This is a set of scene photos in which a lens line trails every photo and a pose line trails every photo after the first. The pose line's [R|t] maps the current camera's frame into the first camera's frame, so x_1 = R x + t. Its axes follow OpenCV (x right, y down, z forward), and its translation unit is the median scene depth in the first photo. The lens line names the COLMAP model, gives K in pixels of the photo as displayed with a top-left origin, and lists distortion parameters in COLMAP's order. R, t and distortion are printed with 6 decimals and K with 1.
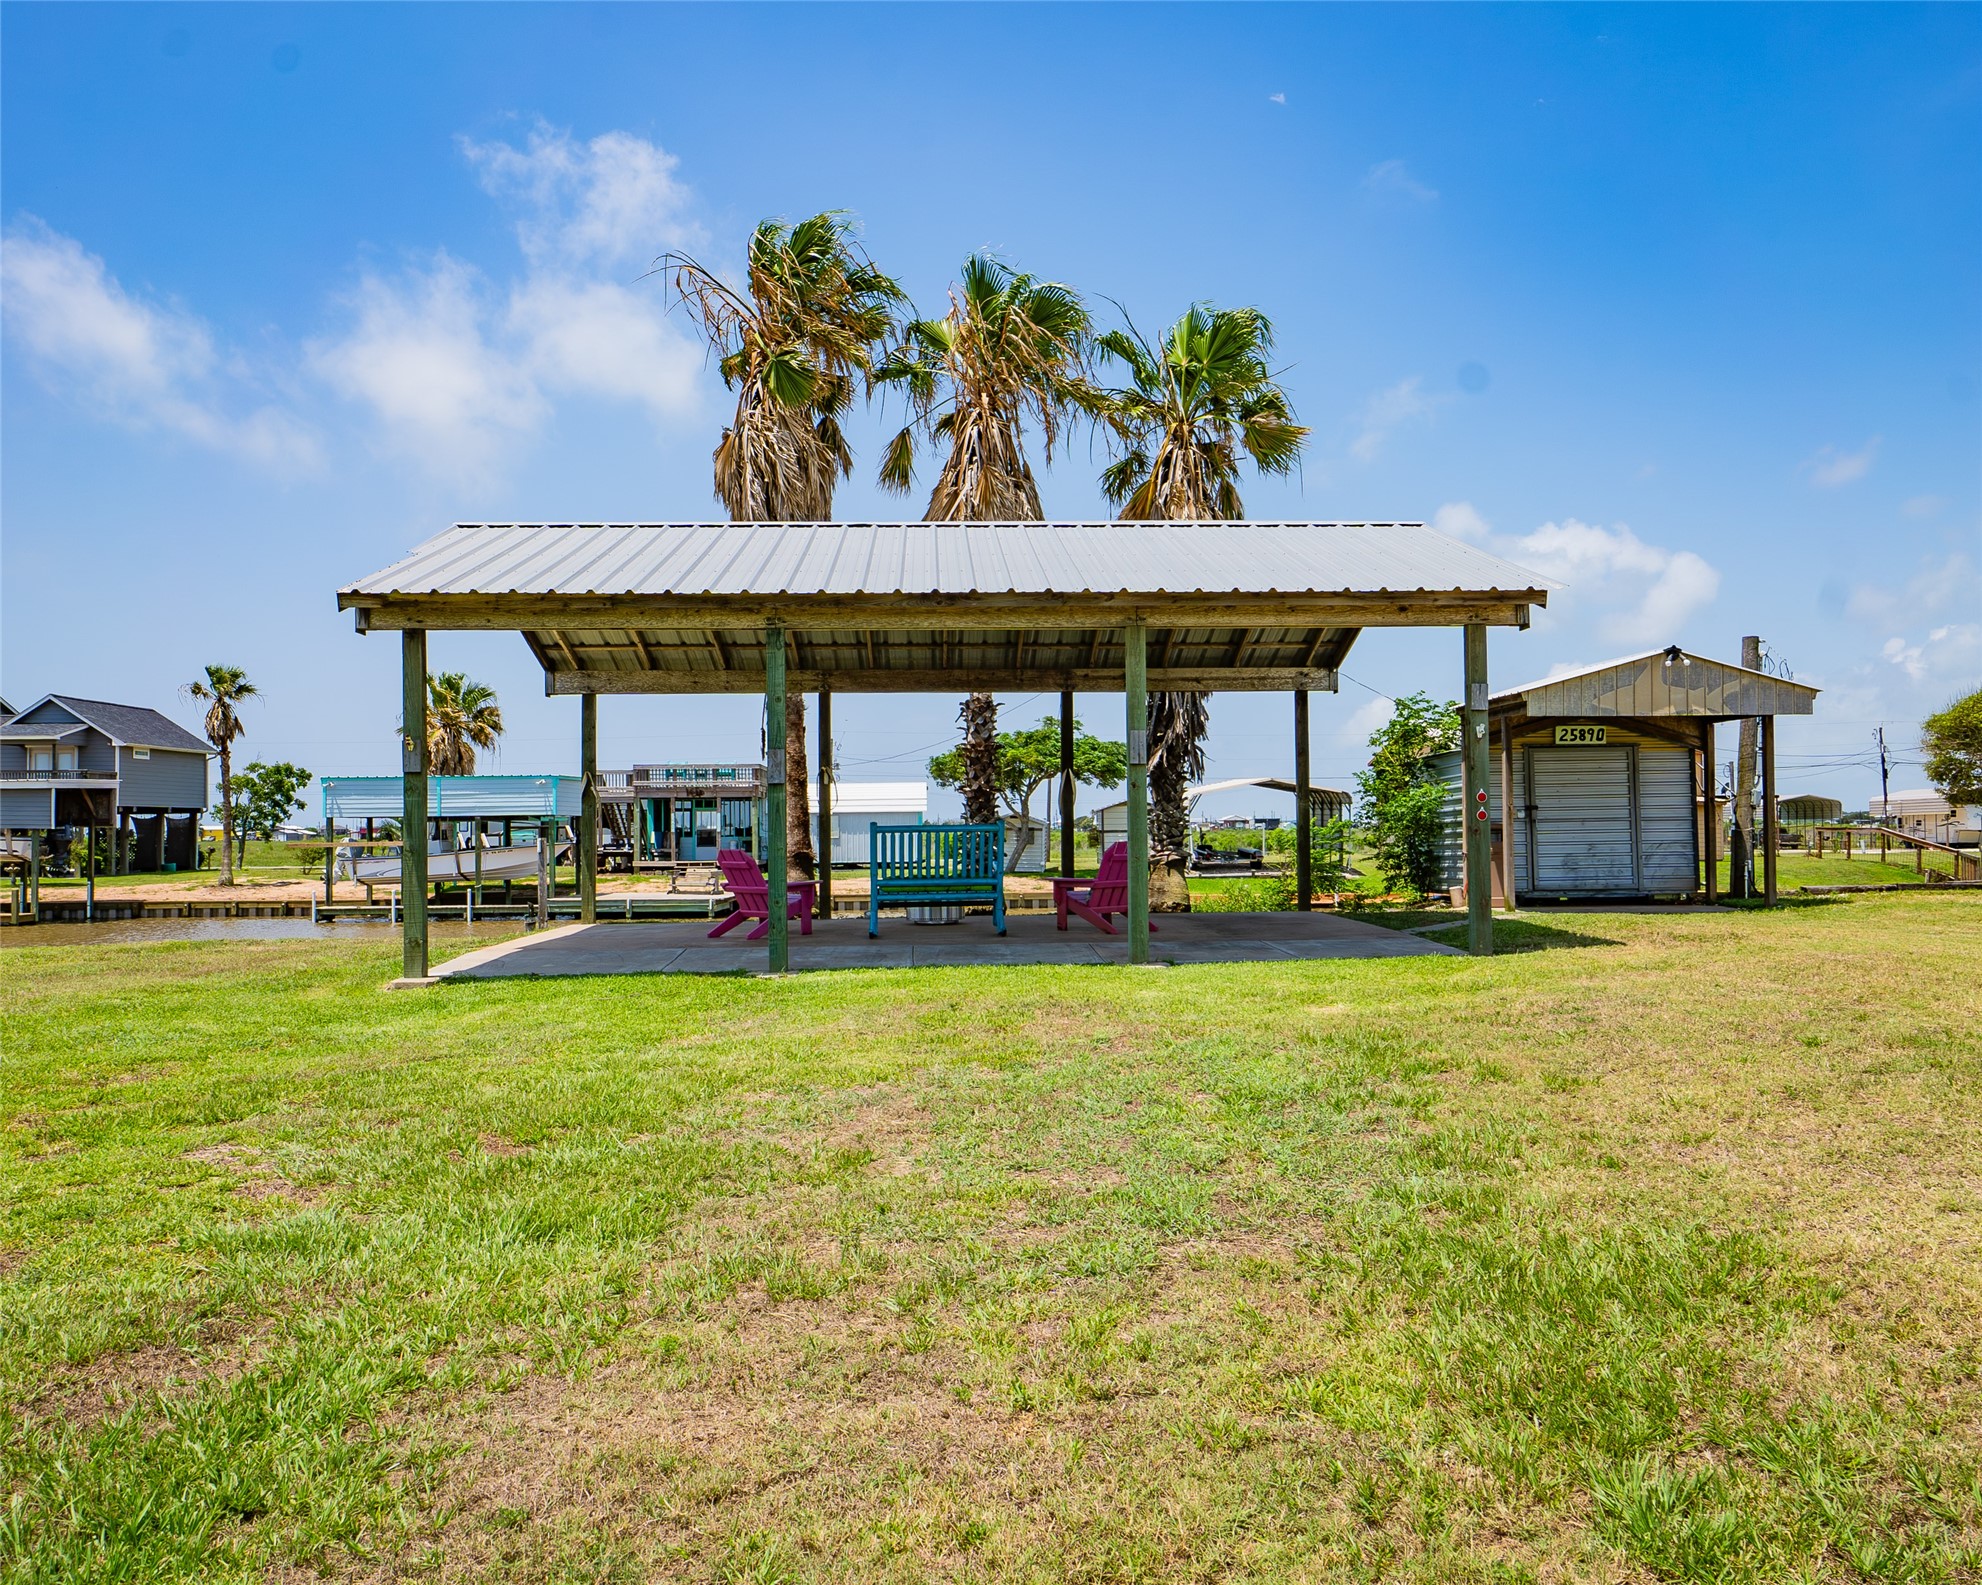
lens RADIAL K [[1681.1, 0, 991.0], [0, 1681.1, 792.5], [0, 0, 1]] dist [0.005952, 0.014484]
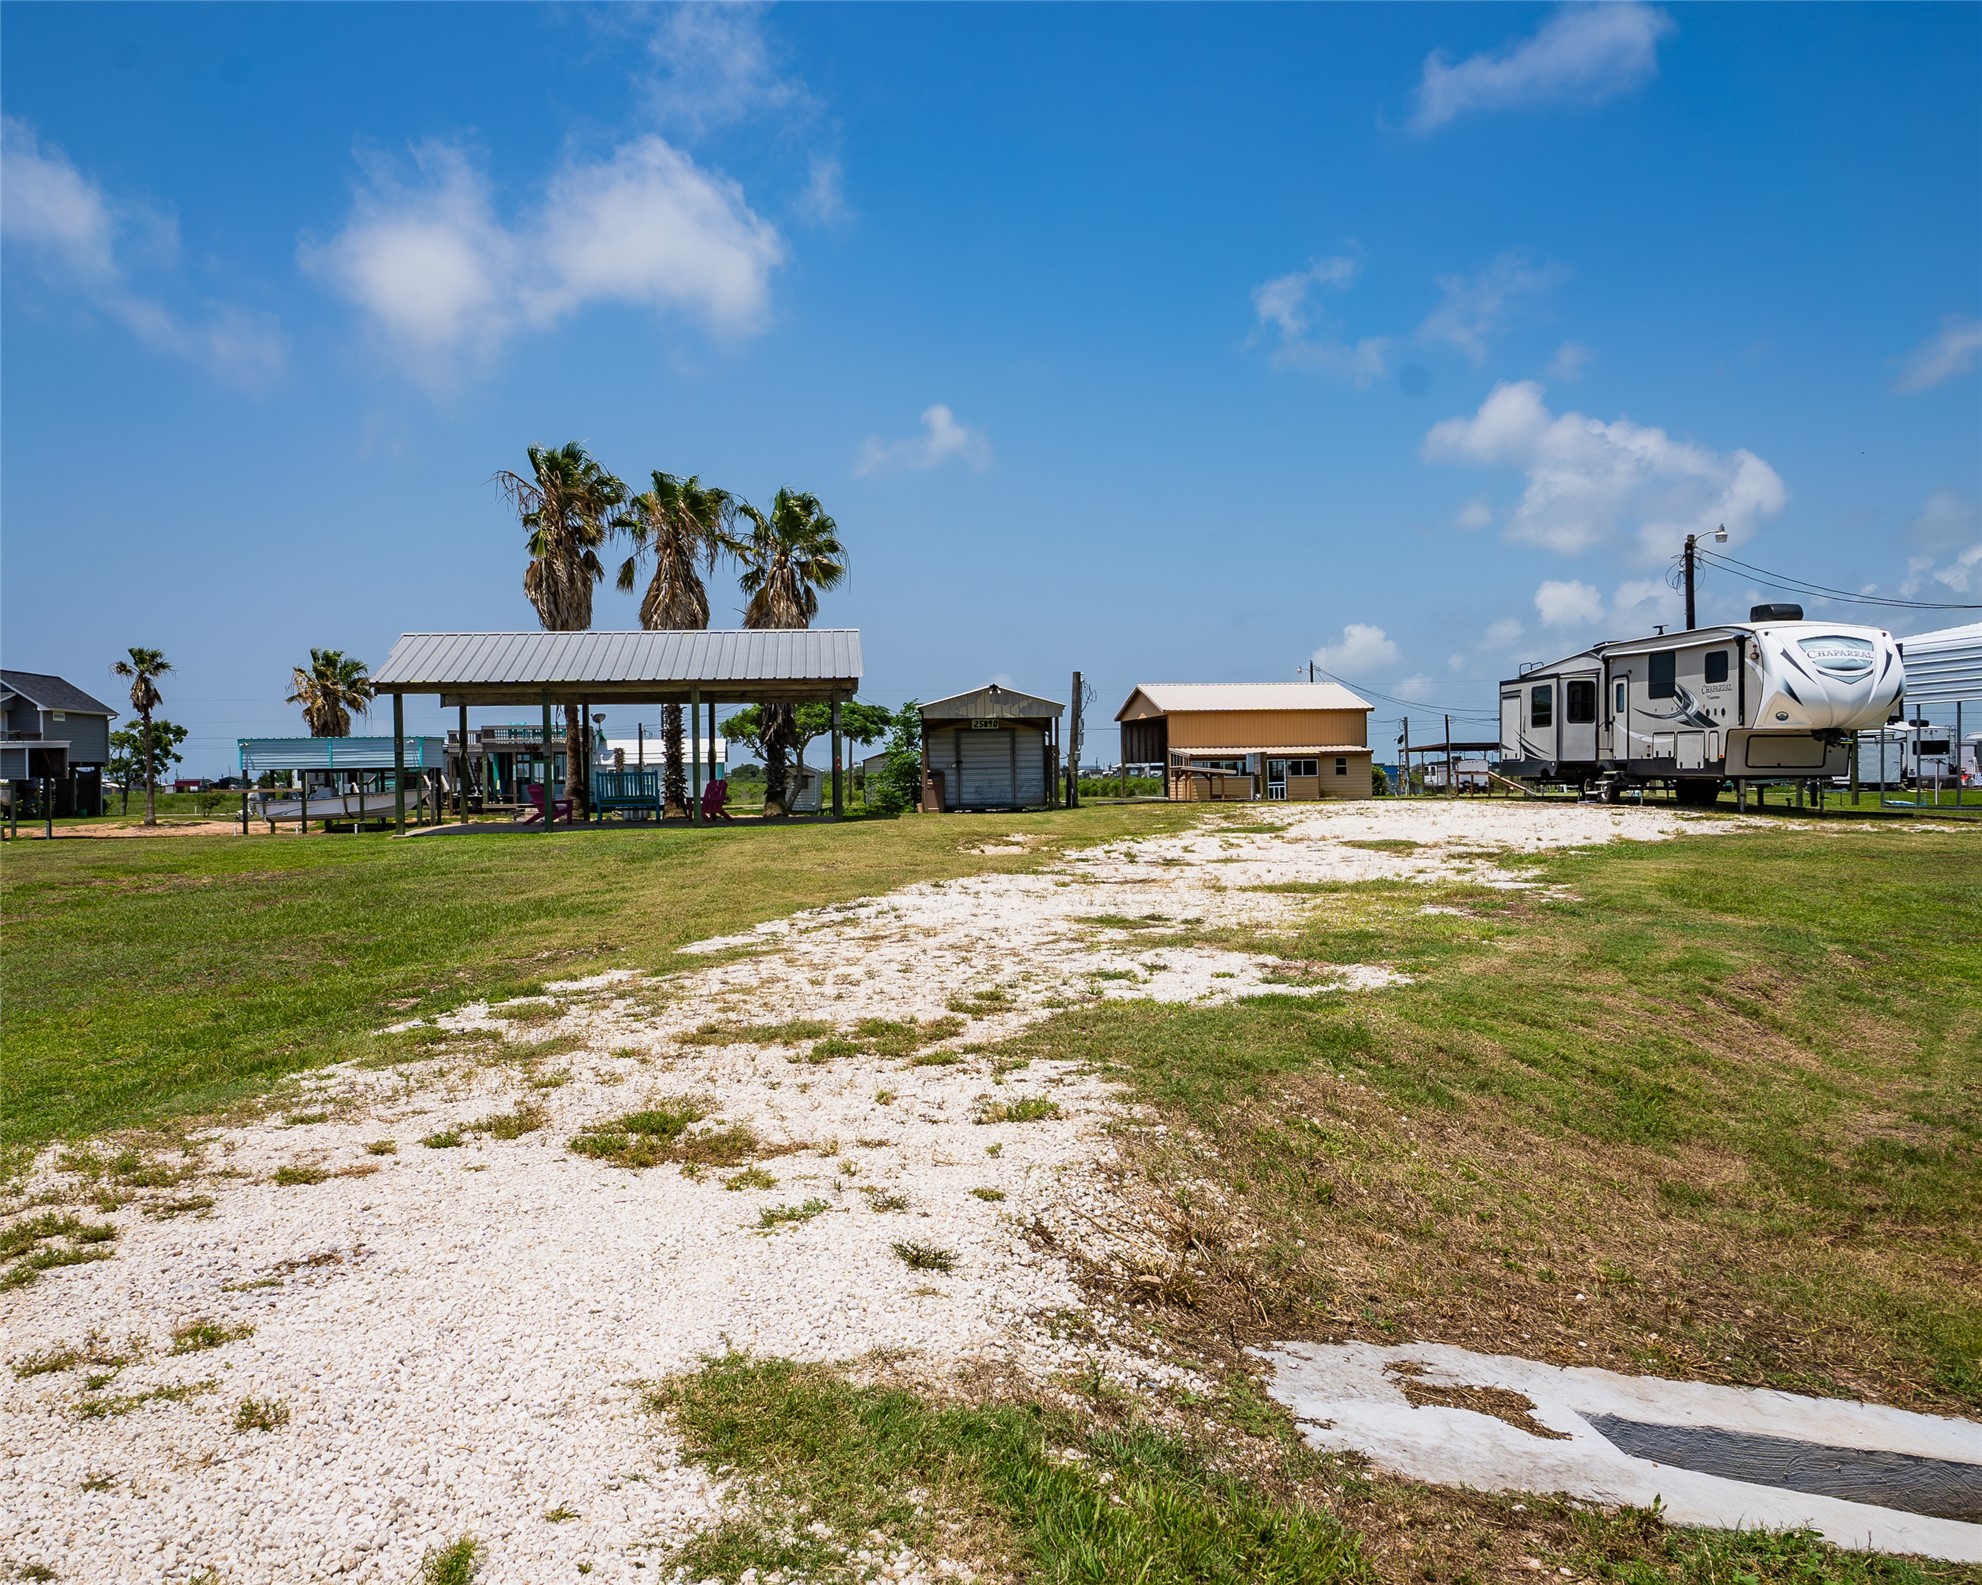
lens RADIAL K [[1862.4, 0, 991.0], [0, 1862.4, 792.5], [0, 0, 1]] dist [0.000838, 0.001239]
pose [[0.998319, -0.005867, 0.057667, 0.094553], [0.004161, 0.999551, 0.029660, -0.007699], [-0.057815, -0.029371, 0.997895, -0.448436]]
